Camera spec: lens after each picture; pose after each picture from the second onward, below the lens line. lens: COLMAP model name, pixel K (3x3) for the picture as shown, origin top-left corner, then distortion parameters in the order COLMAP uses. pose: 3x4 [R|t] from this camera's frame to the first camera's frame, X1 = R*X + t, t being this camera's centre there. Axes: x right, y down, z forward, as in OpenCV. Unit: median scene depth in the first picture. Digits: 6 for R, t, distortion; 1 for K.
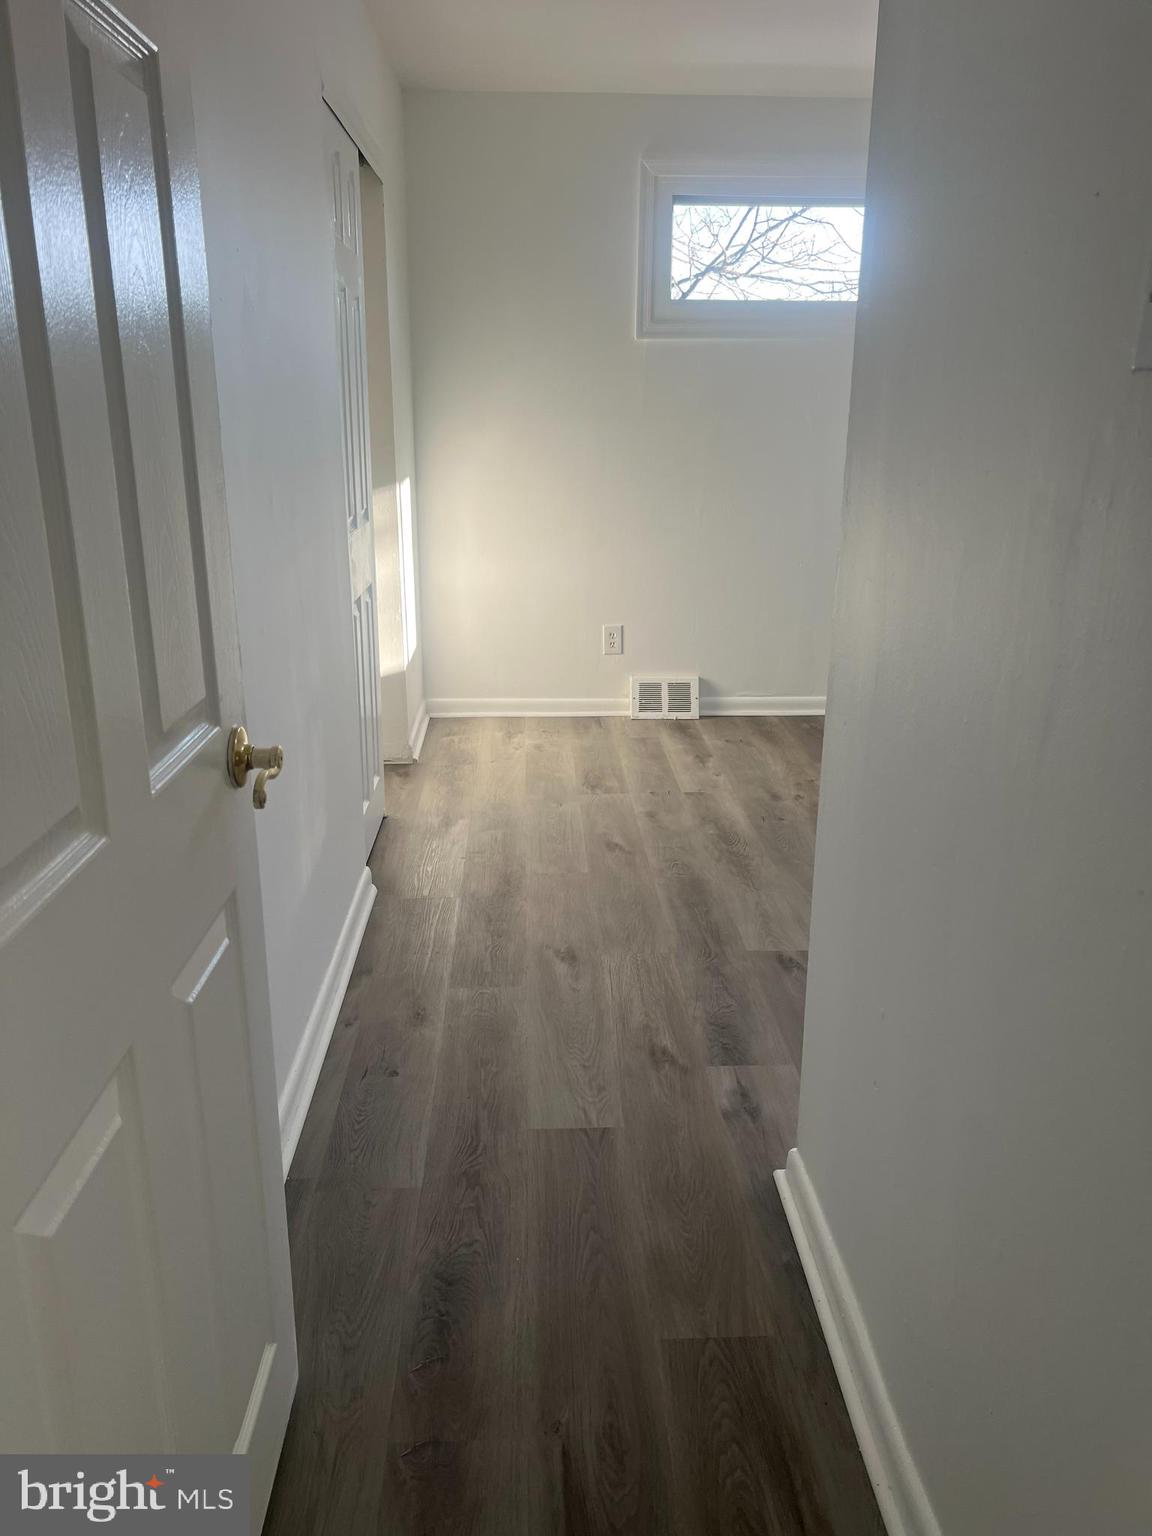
lens RADIAL K [[1161.6, 0, 567.0], [0, 1161.6, 778.9], [0, 0, 1]] dist [0.056552, -0.064814]
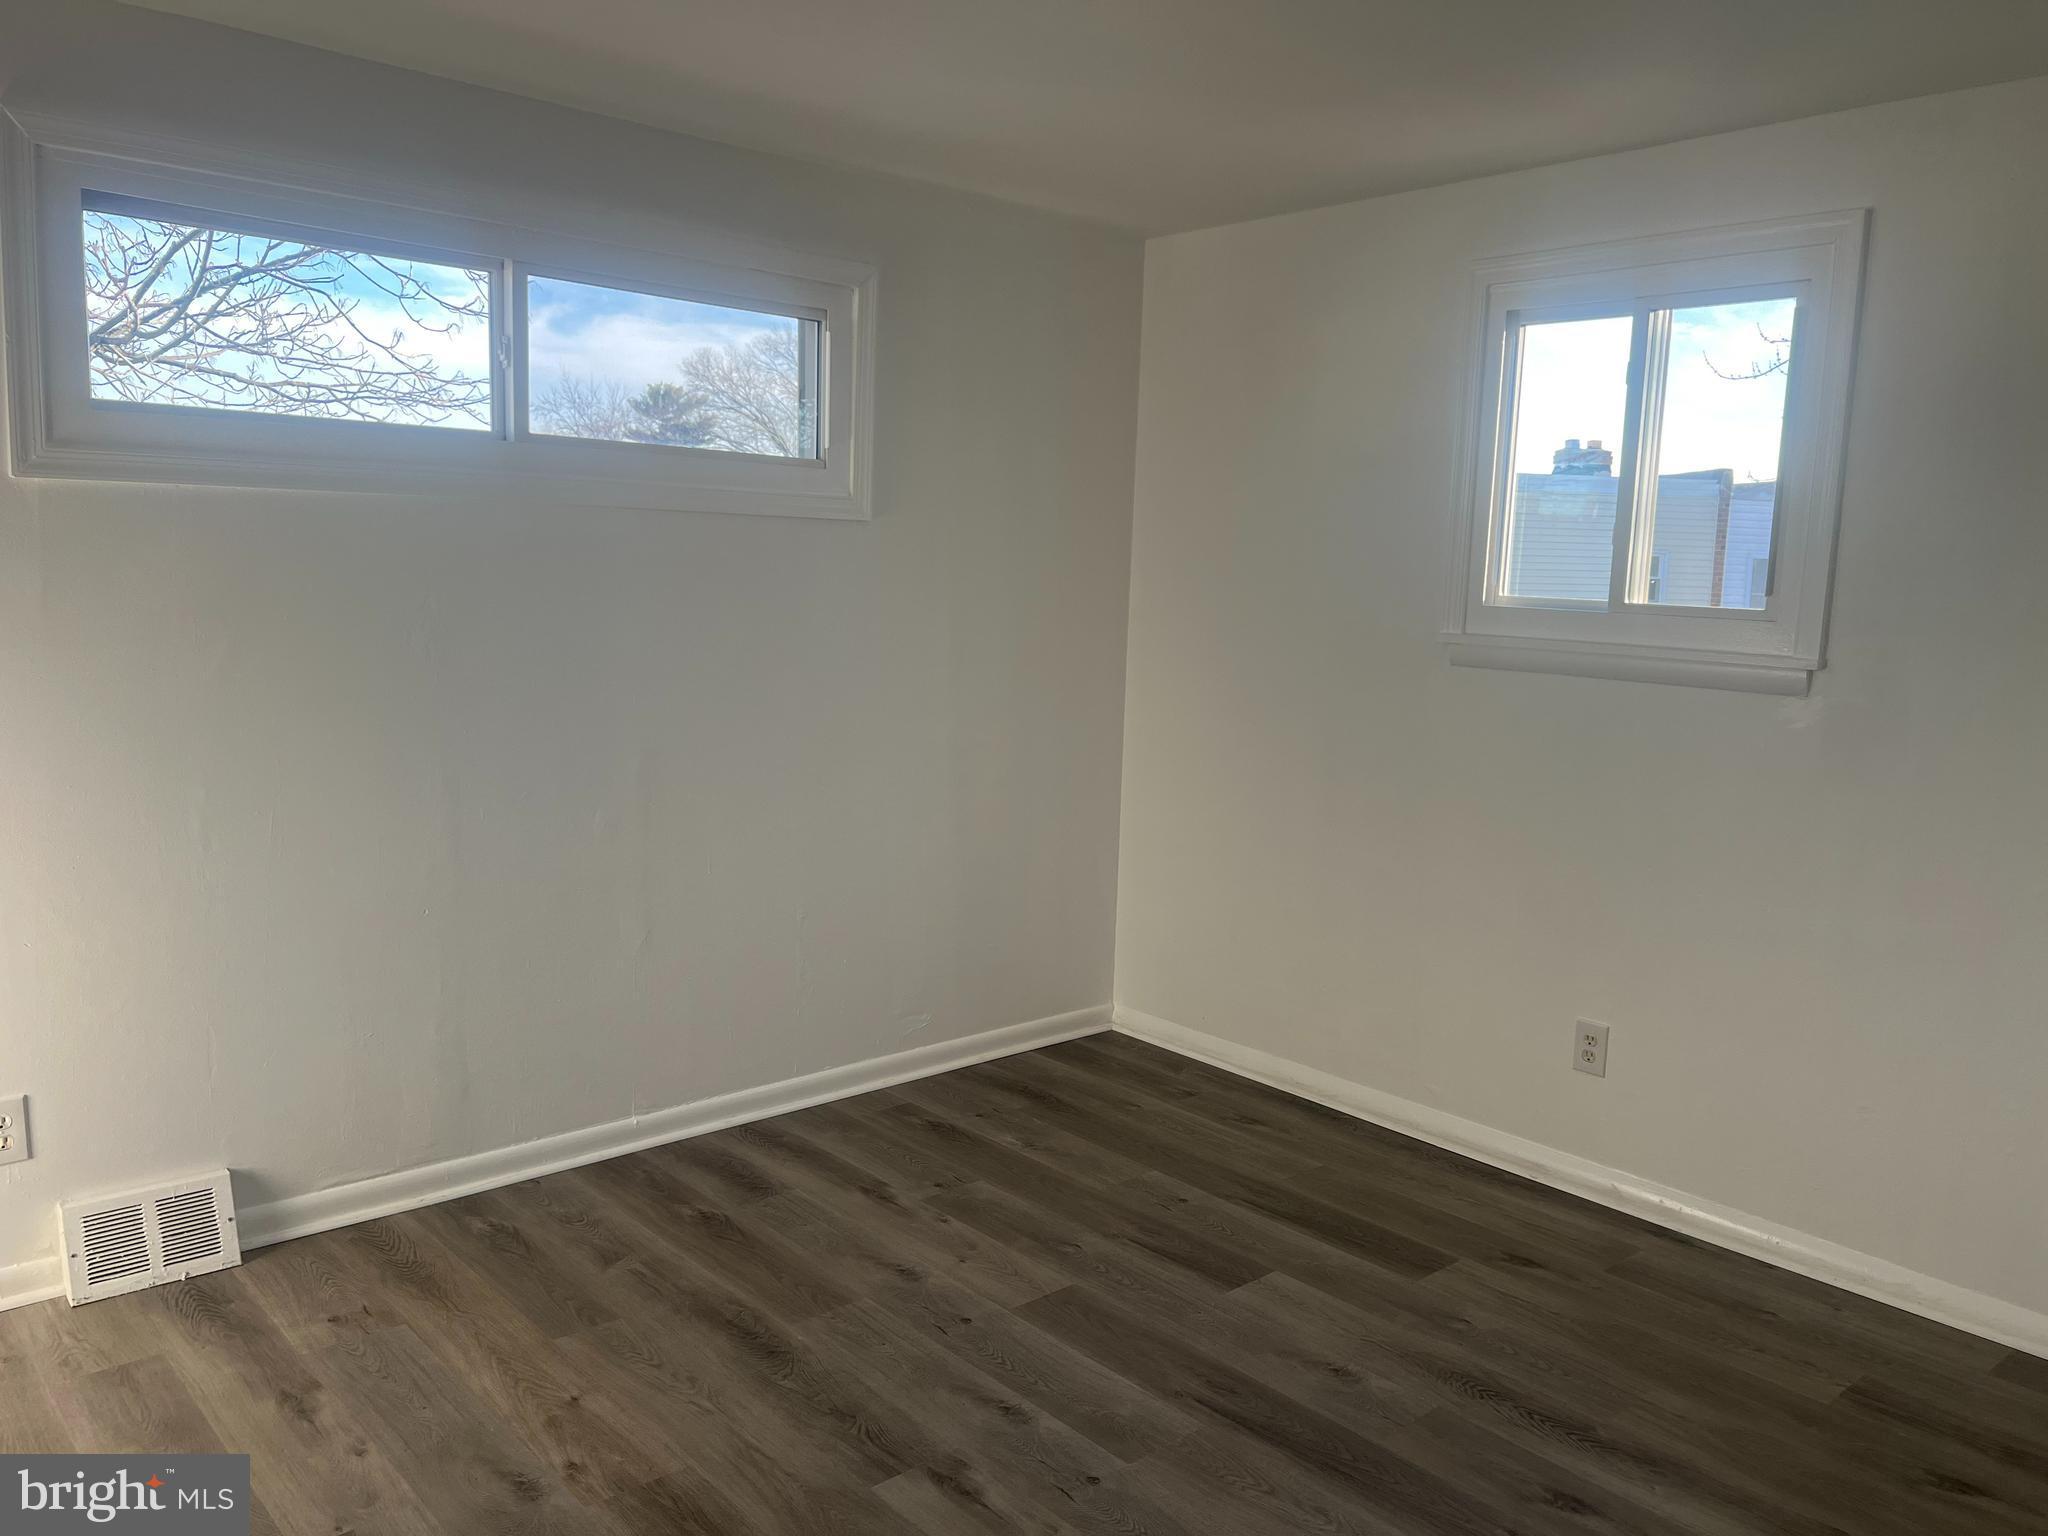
lens RADIAL K [[1548.8, 0, 1040.9], [0, 1548.8, 772.4], [0, 0, 1]] dist [0.056552, -0.064814]
pose [[0.768453, -0.066255, 0.636467, -0.026327], [0.170523, 0.979862, -0.103883, -0.127042], [-0.616767, 0.188361, 0.764277, 0.299384]]
